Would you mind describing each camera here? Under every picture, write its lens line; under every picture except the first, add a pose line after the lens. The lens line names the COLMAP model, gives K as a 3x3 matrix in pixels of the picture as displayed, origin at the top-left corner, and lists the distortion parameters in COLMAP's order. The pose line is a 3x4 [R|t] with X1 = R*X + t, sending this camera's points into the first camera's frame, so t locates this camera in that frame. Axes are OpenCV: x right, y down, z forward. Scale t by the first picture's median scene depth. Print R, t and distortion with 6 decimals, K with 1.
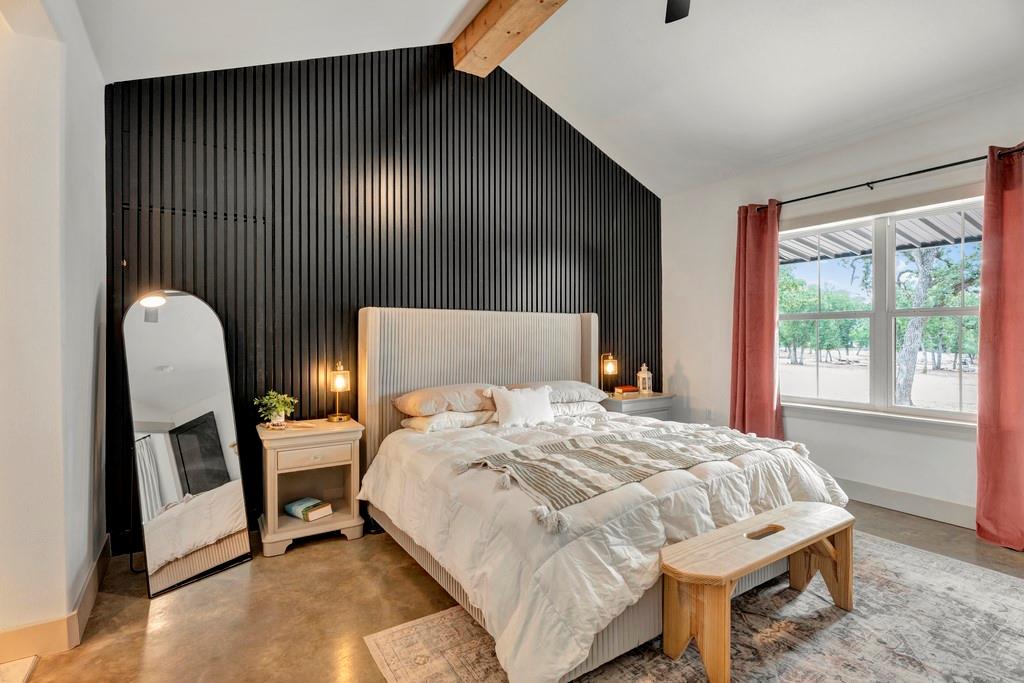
lens RADIAL K [[489.4, 0, 509.7], [0, 489.4, 339.6], [0, 0, 1]] dist [-0.003275, -0.000100]
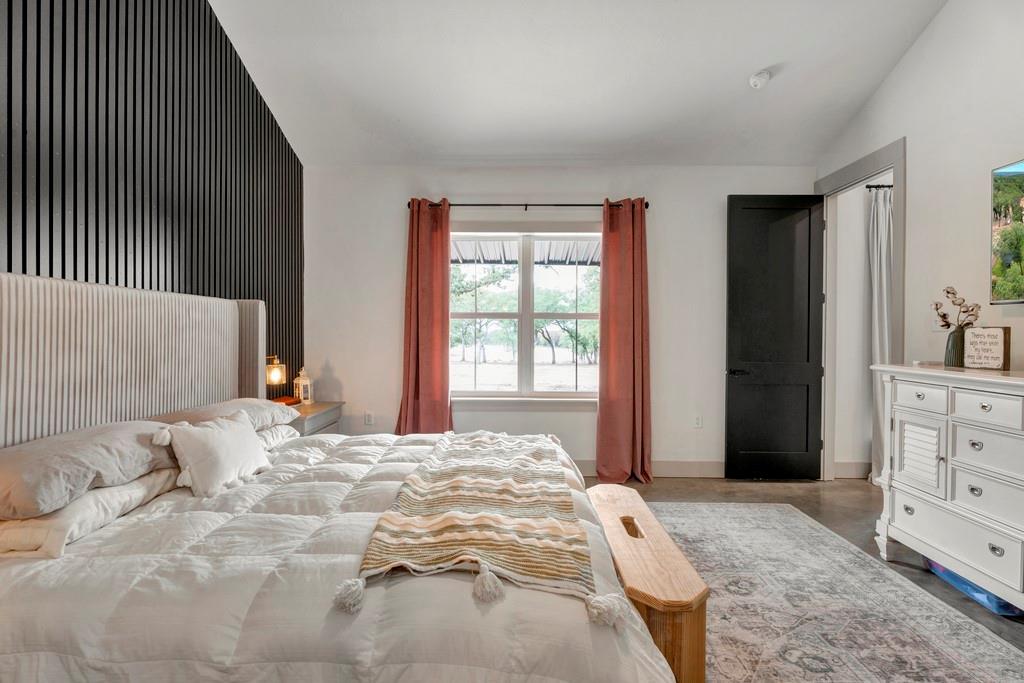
lens RADIAL K [[489.4, 0, 509.7], [0, 489.4, 339.6], [0, 0, 1]] dist [-0.003275, -0.000100]
pose [[0.556870, -0.005867, 0.830579, -0.272745], [-0.001068, 0.999969, 0.007780, -0.003544], [-0.830599, -0.005220, 0.556847, 0.376264]]
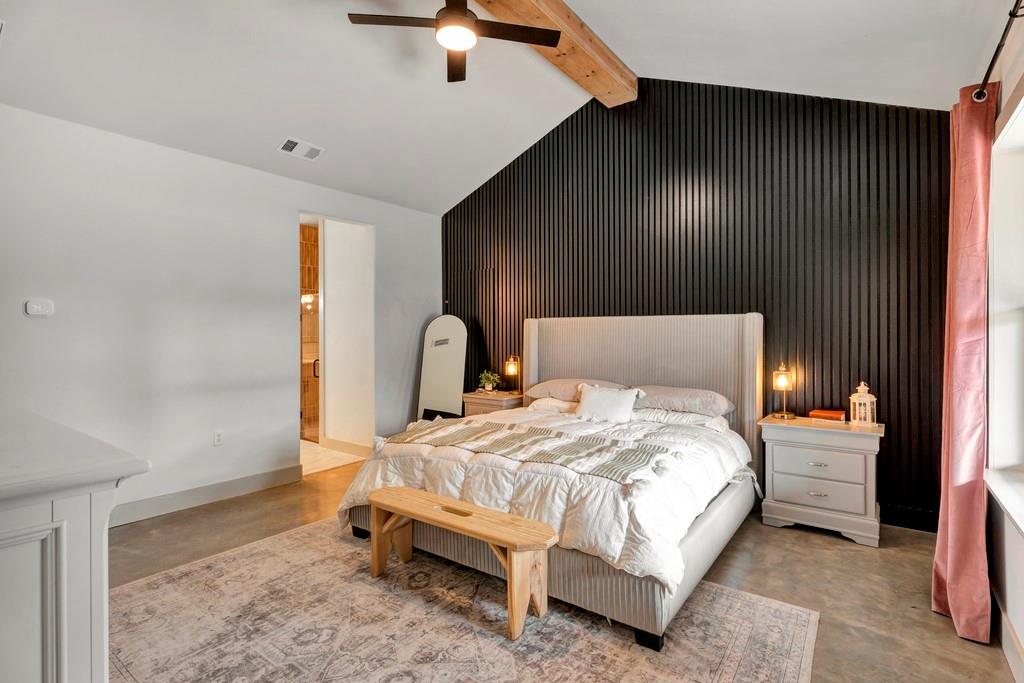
lens RADIAL K [[489.4, 0, 509.7], [0, 489.4, 339.6], [0, 0, 1]] dist [-0.003275, -0.000100]
pose [[0.351325, 0.012462, -0.936171, 0.979947], [-0.002377, 0.999920, 0.012419, -0.021458], [0.936250, -0.002138, 0.351327, 0.416214]]
